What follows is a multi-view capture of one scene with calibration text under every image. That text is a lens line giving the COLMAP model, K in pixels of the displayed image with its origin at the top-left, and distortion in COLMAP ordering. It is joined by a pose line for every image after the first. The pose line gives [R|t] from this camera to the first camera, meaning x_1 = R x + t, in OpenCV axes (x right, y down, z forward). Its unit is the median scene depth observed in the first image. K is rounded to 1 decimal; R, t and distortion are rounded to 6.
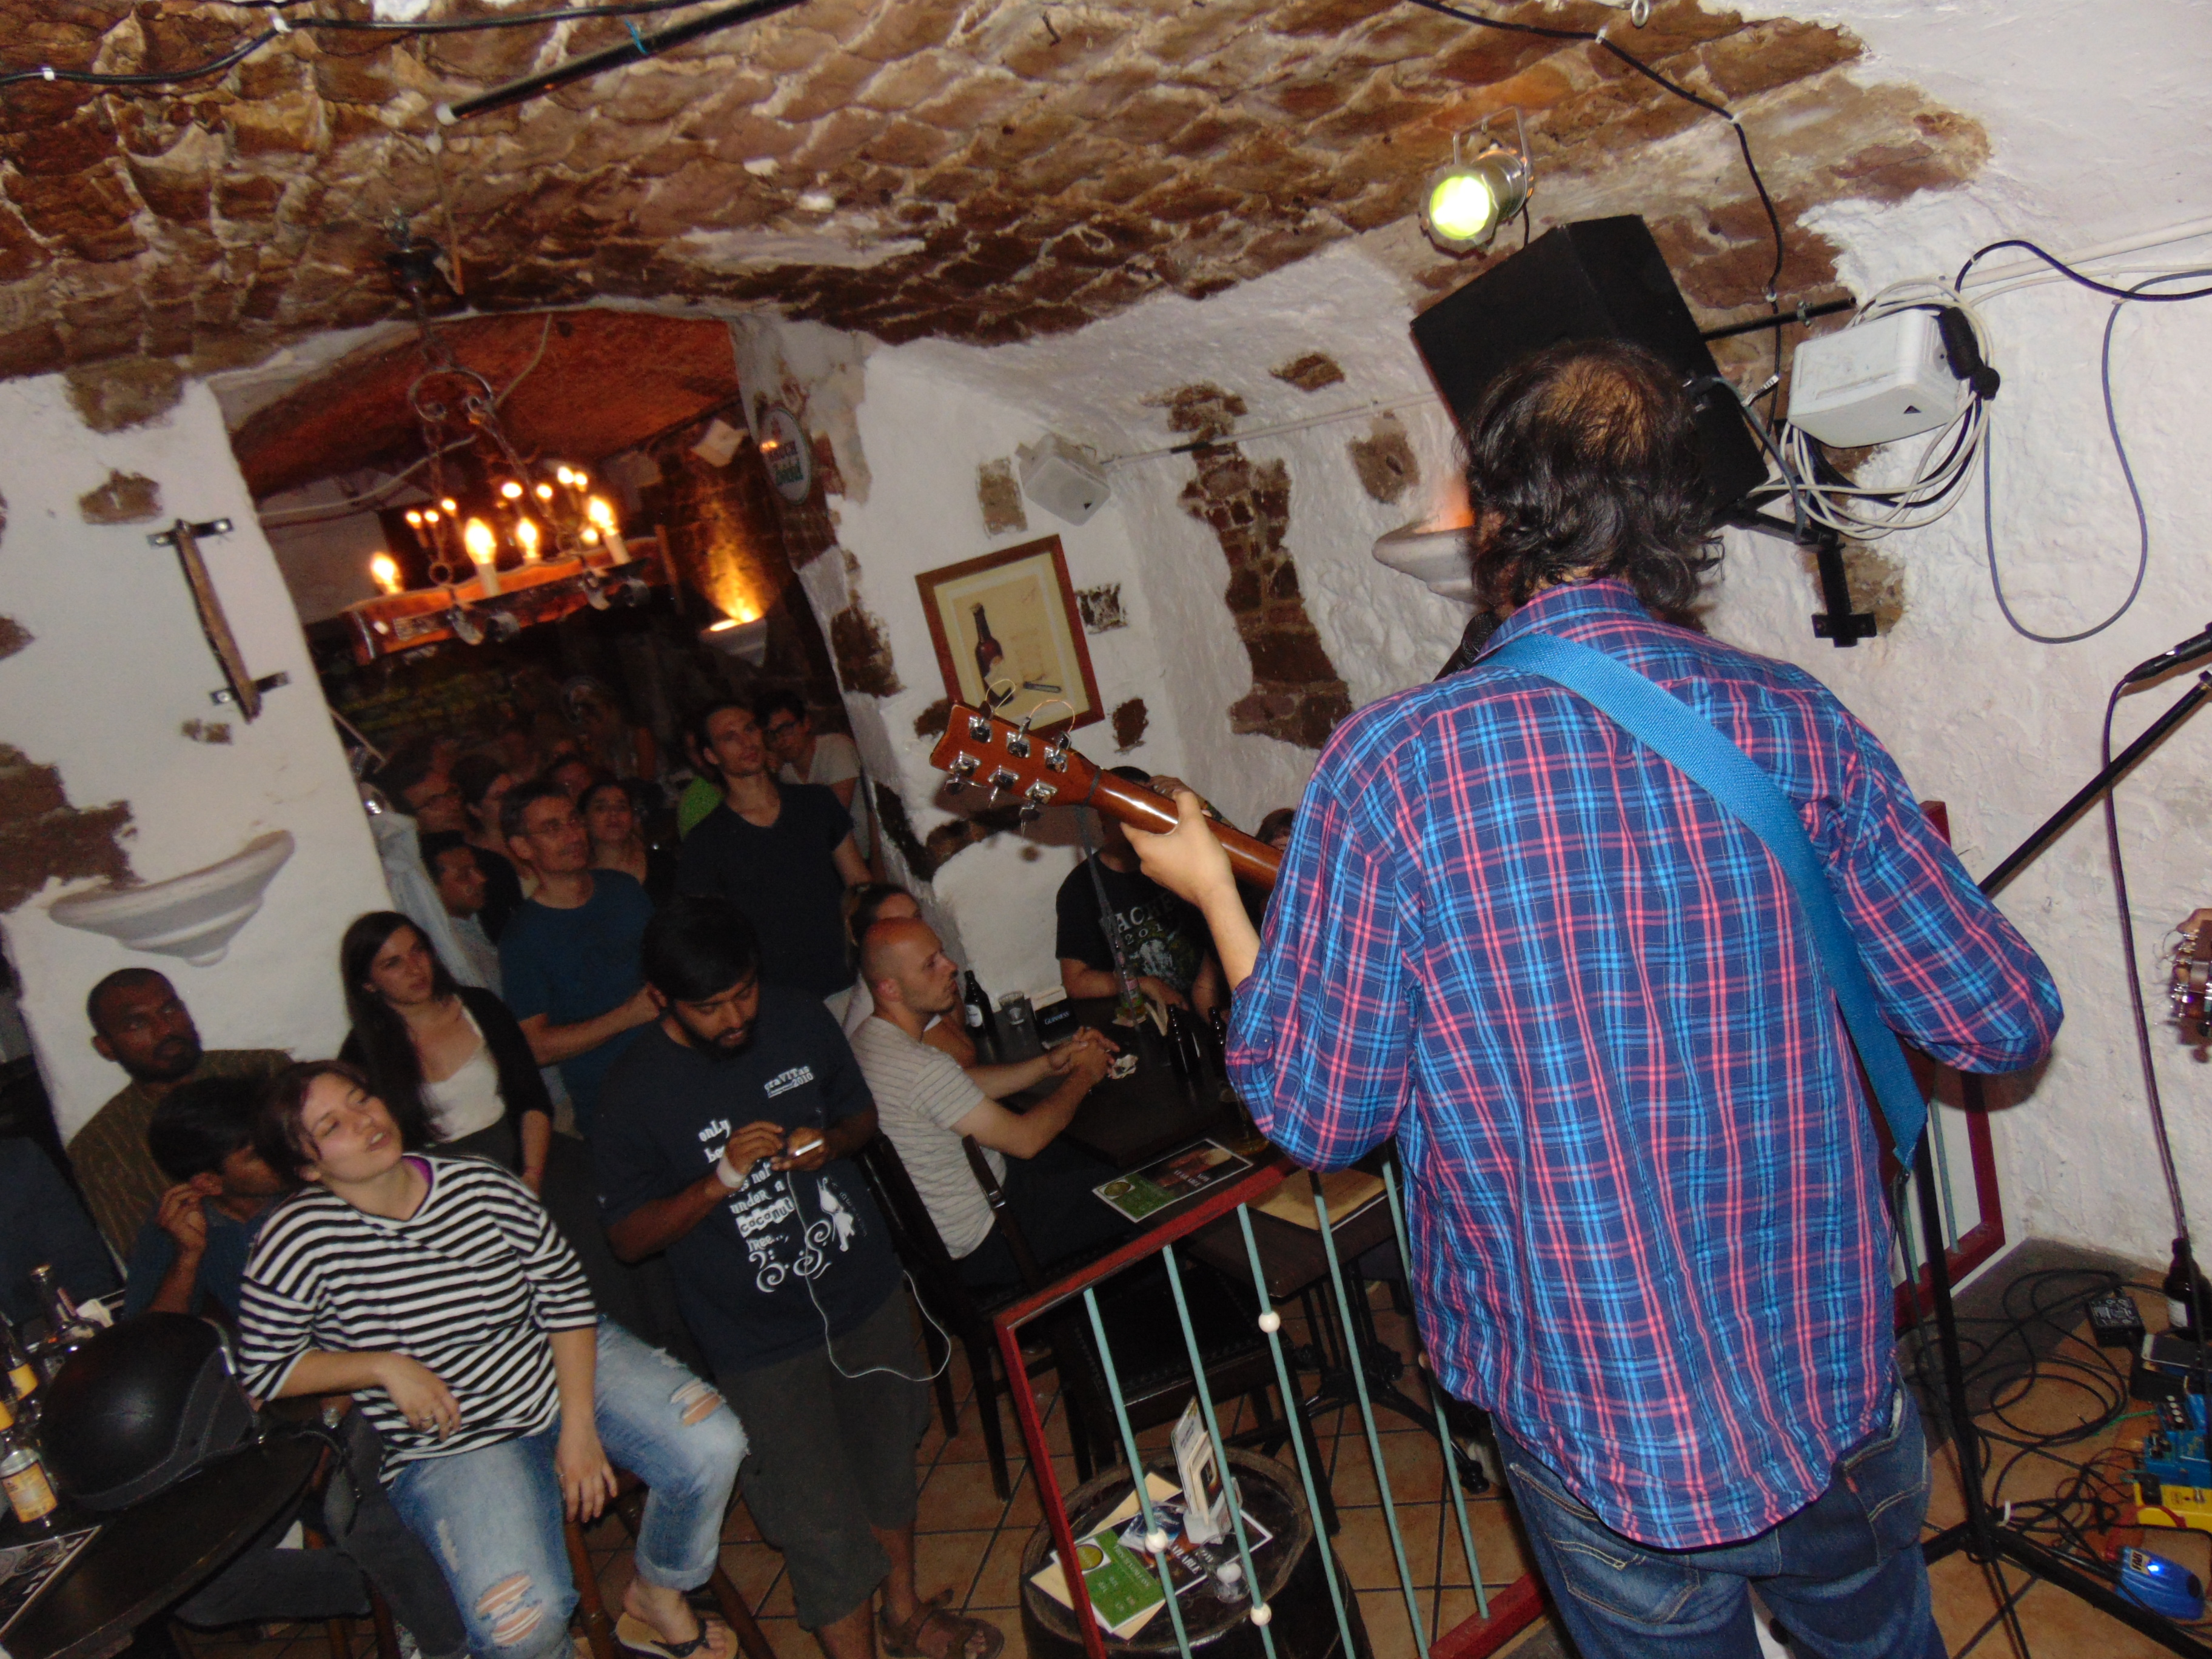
lens RADIAL K [[1701.3, 0, 1106.0], [0, 1701.3, 829.5], [0, 0, 1]] dist [-0.006654, 0.052217]
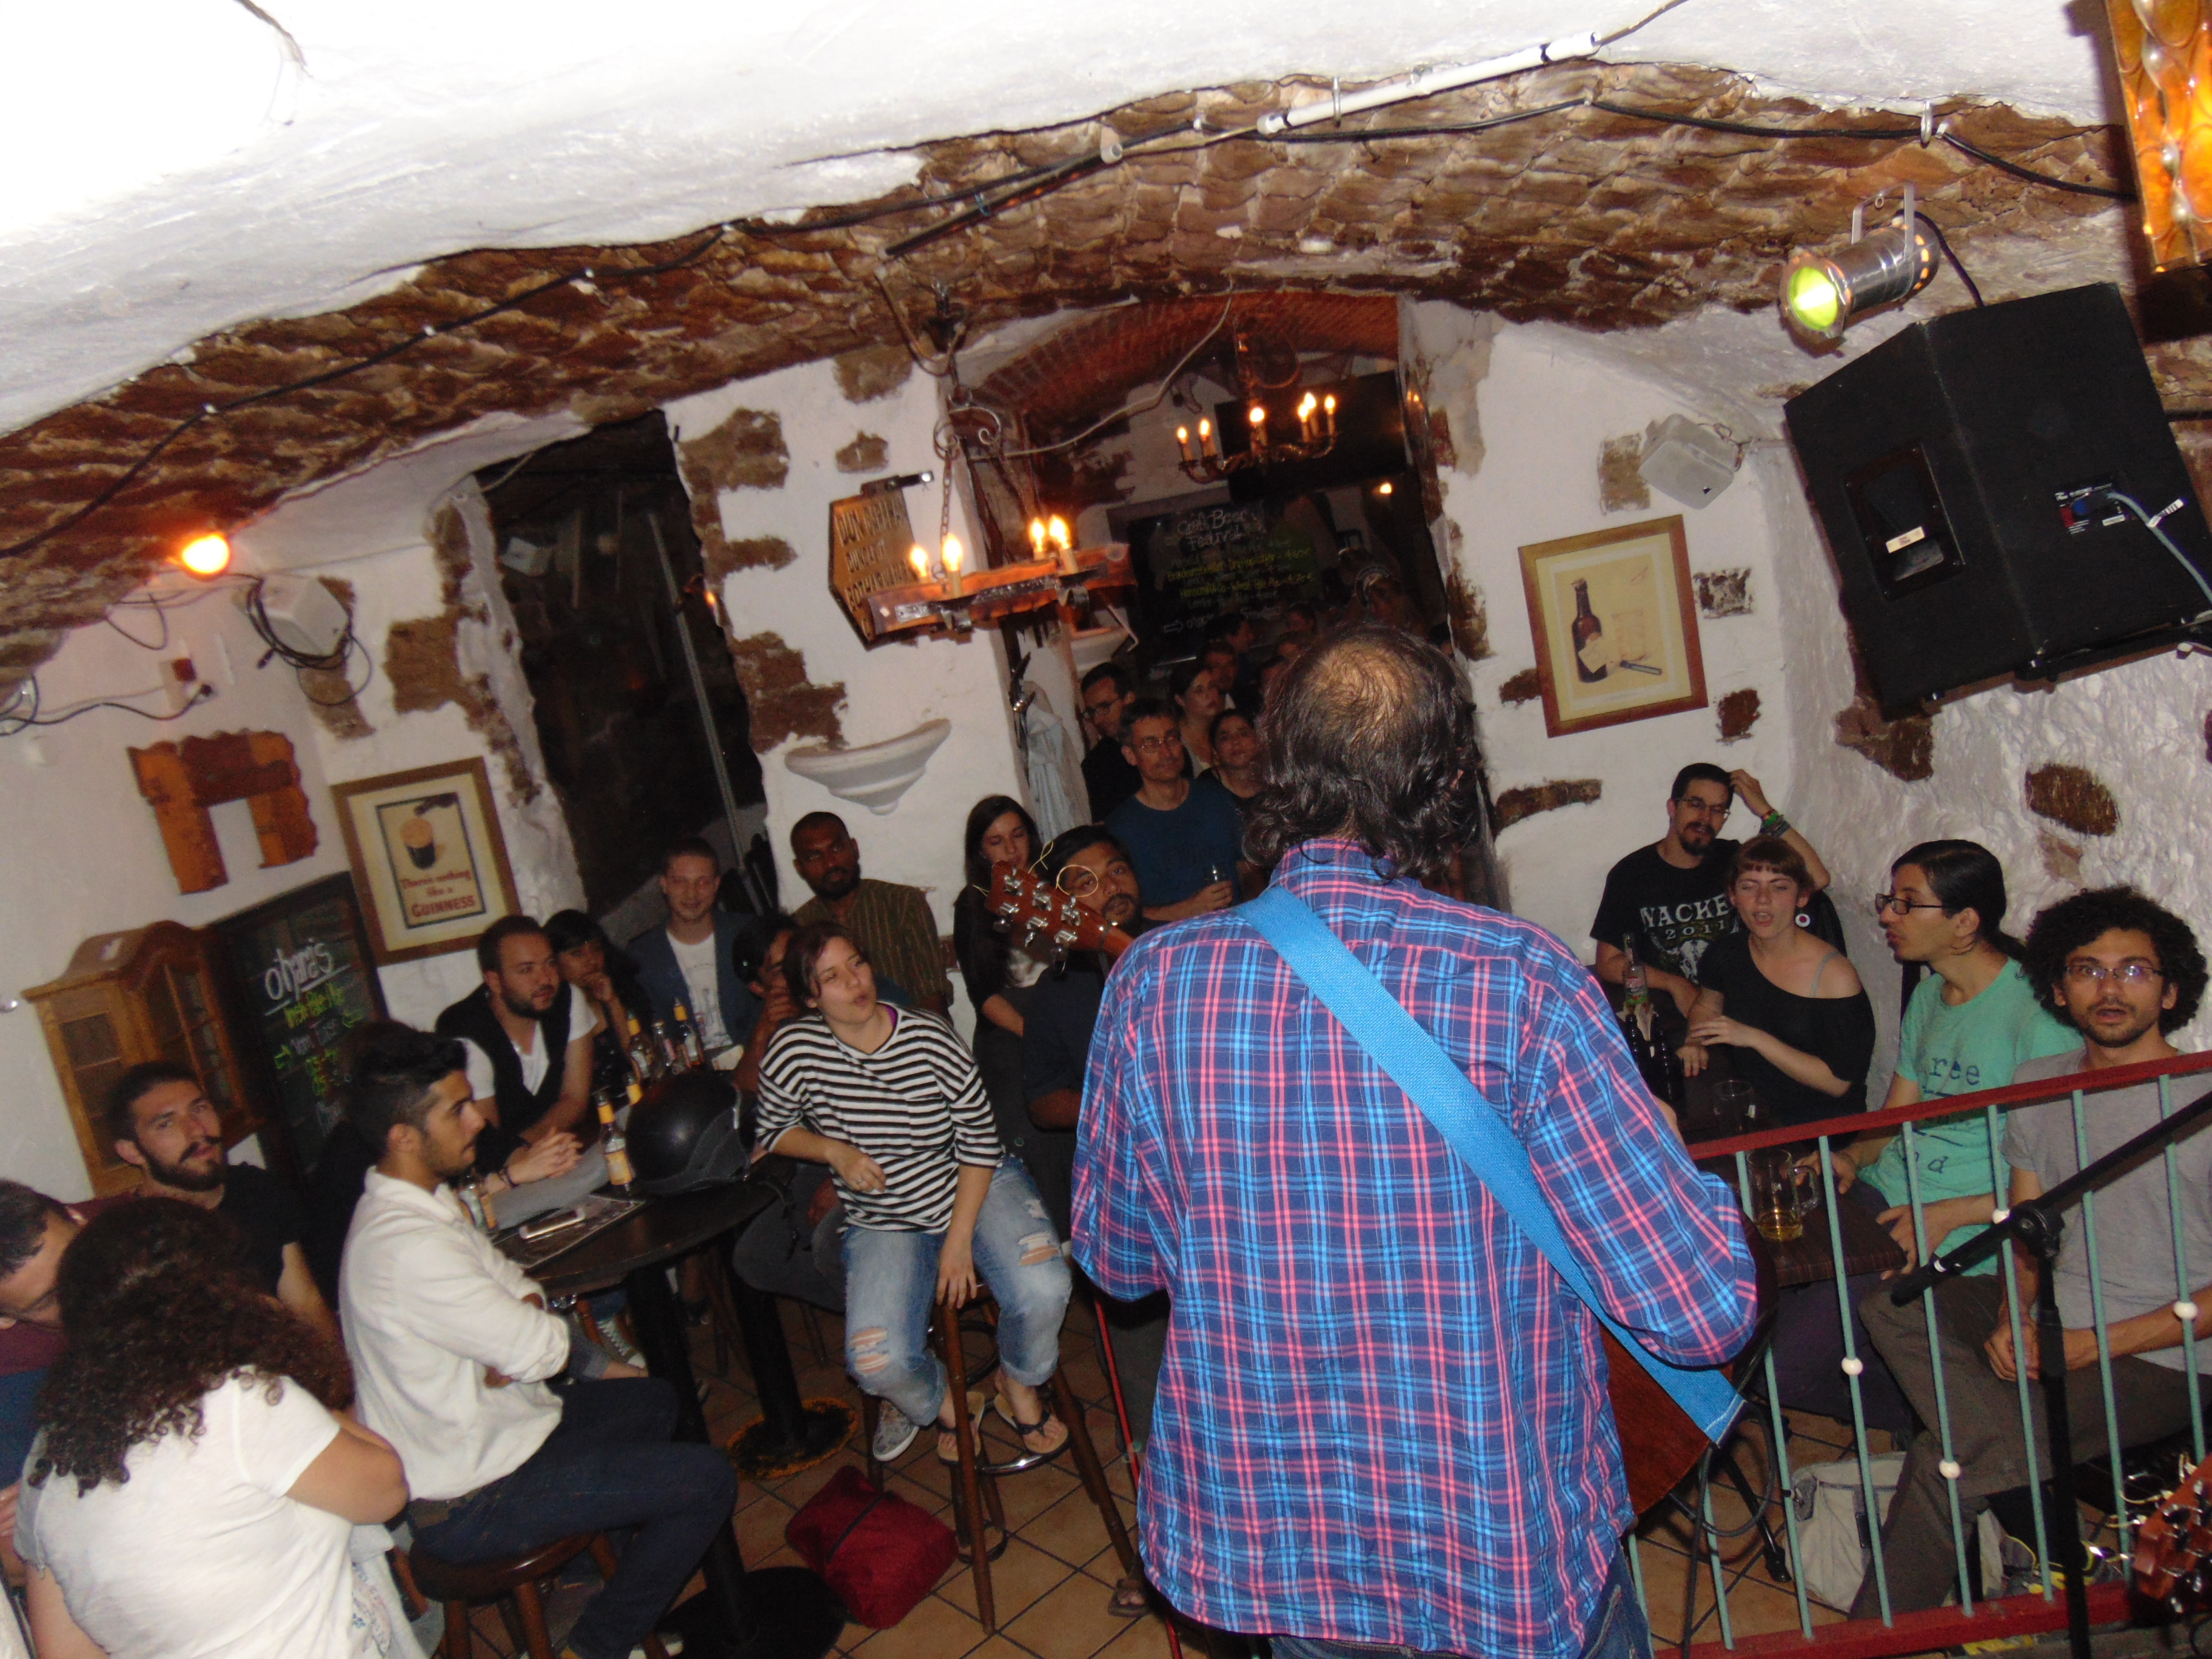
lens RADIAL K [[1692.4, 0, 1112.2], [0, 1692.4, 837.3], [0, 0, 1]] dist [-0.022606, 0.075606]
pose [[0.840519, 0.182226, -0.510217, 0.328854], [-0.129550, 0.982019, 0.137314, -0.119368], [0.526065, -0.049316, 0.849013, -0.011896]]
